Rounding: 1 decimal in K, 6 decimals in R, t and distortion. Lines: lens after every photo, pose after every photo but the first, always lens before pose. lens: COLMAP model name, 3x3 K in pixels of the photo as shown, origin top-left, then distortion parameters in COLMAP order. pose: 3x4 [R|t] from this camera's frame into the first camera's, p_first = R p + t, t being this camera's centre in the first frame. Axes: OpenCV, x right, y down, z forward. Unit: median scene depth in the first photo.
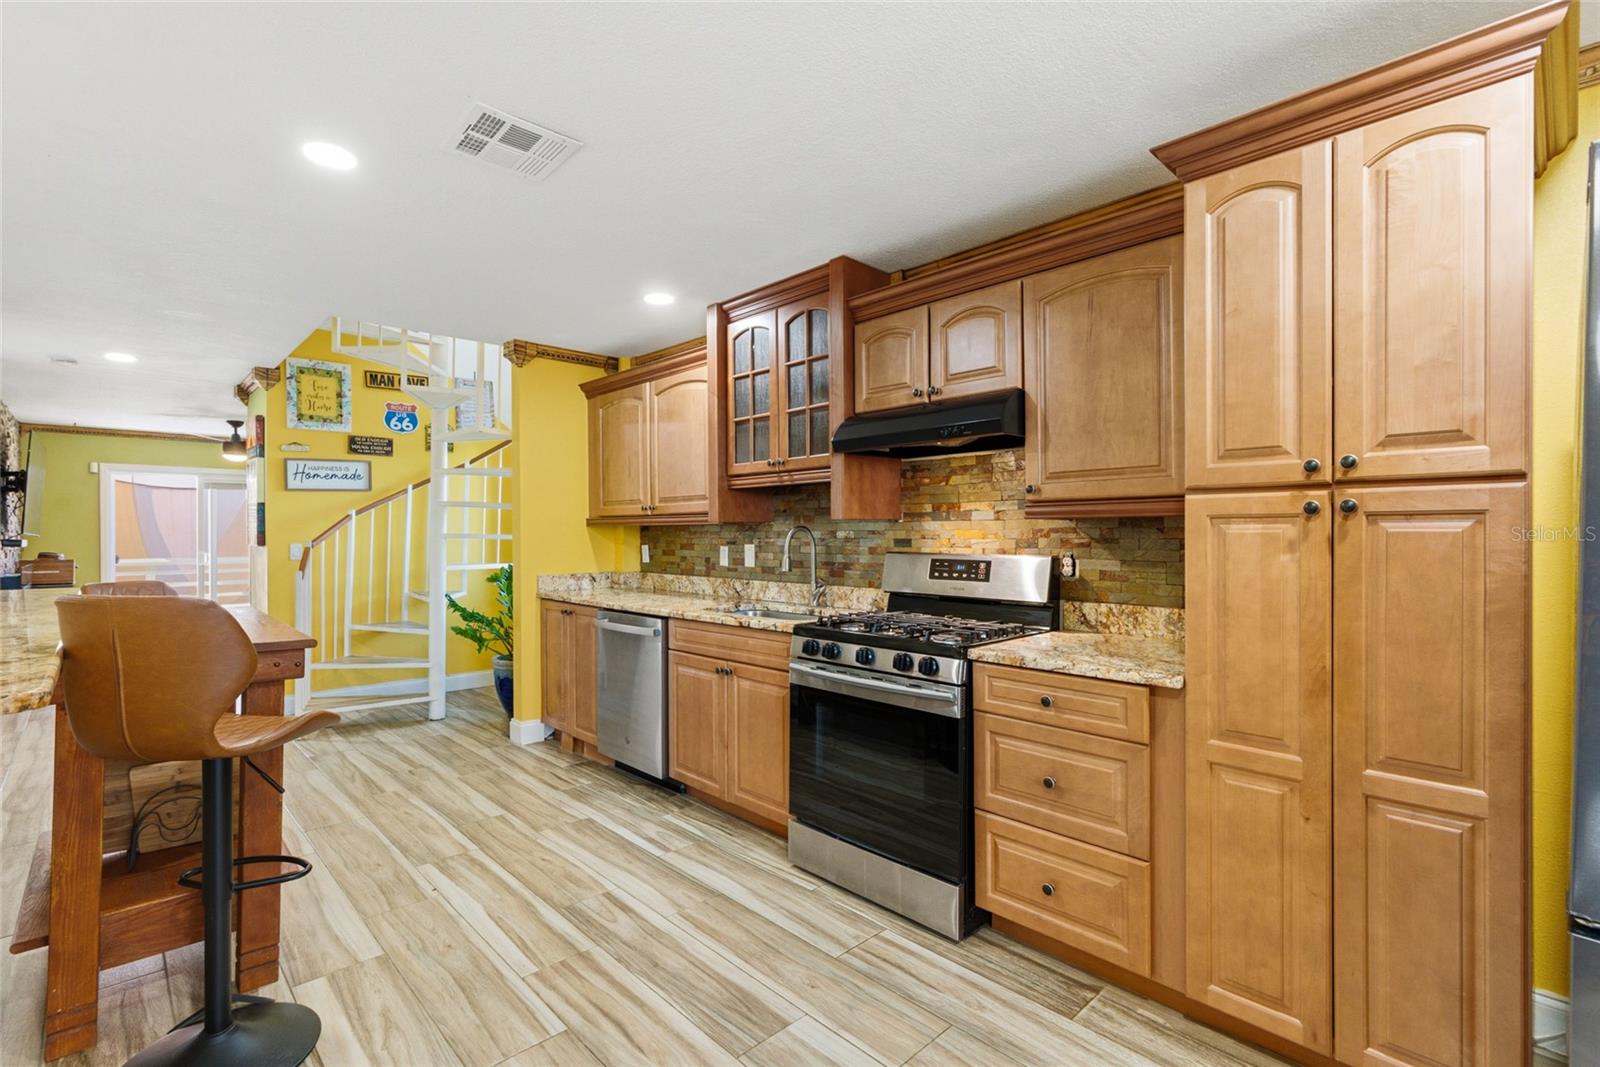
lens RADIAL K [[720.7, 0, 783.8], [0, 720.7, 533.8], [0, 0, 1]] dist [-0.001957, 0.001578]
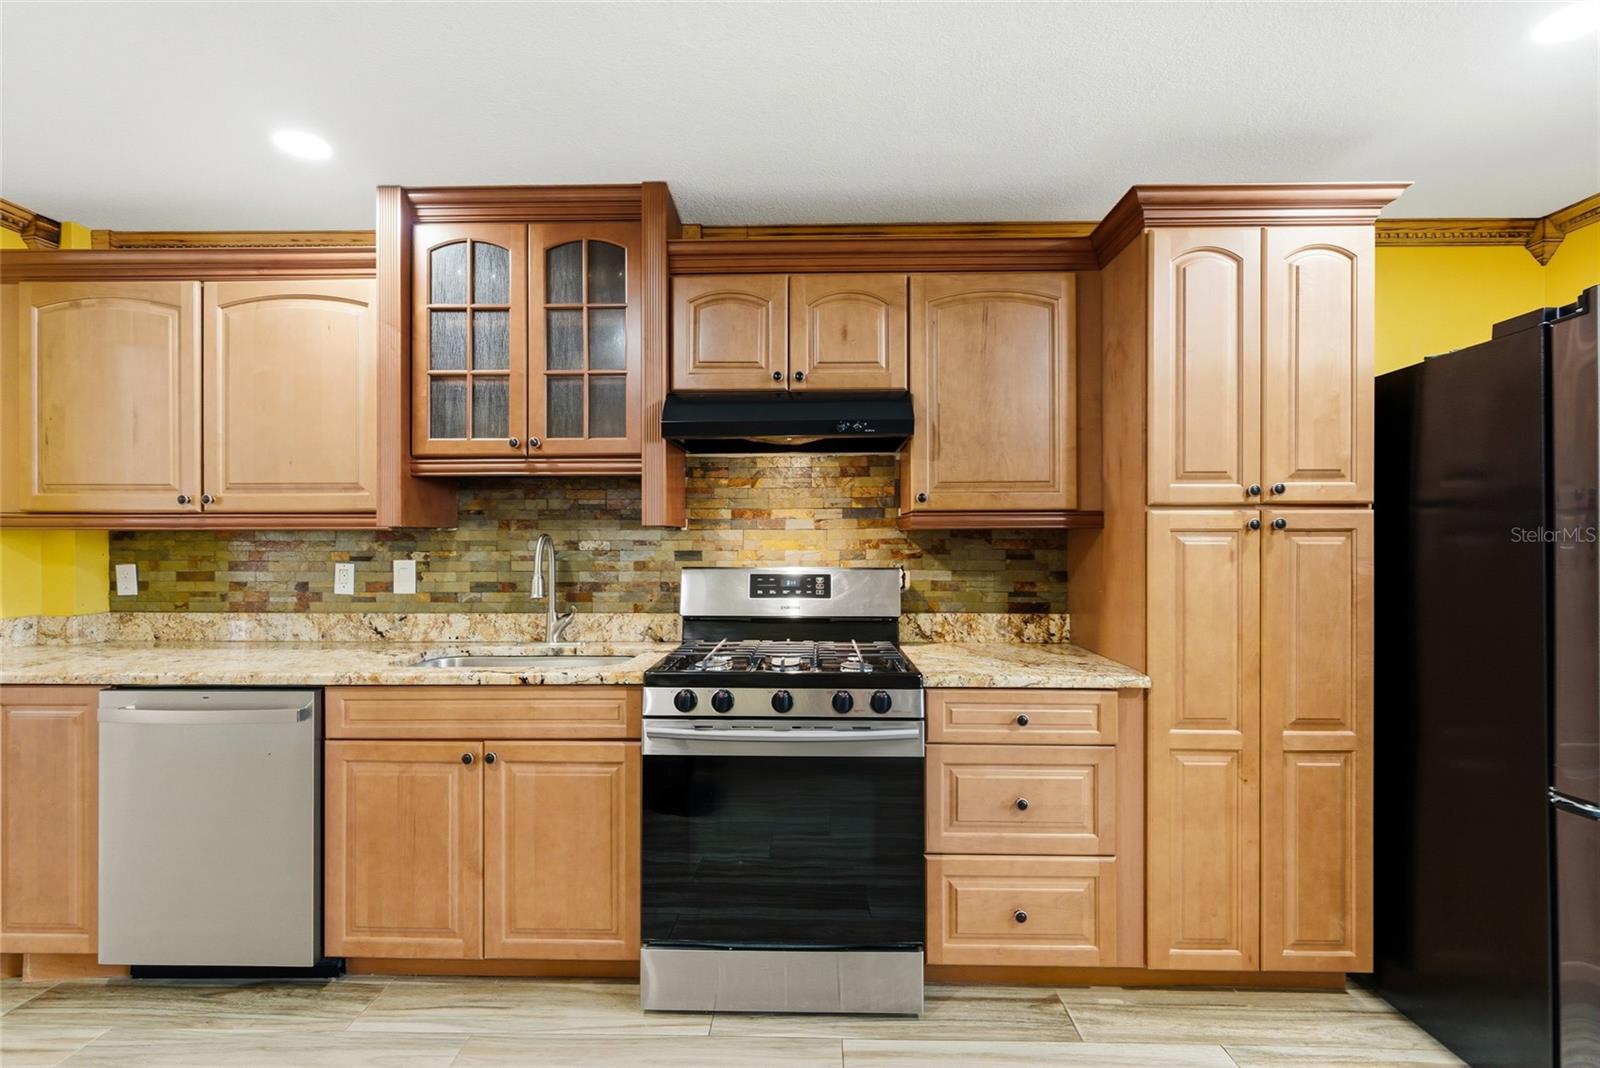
lens RADIAL K [[720.7, 0, 800.8], [0, 720.7, 536.3], [0, 0, 1]] dist [-0.001957, 0.001578]
pose [[0.708064, 0.007390, 0.706109, -0.383505], [-0.000698, 0.999952, -0.009765, -0.001779], [-0.706148, 0.006421, 0.708035, 0.386597]]
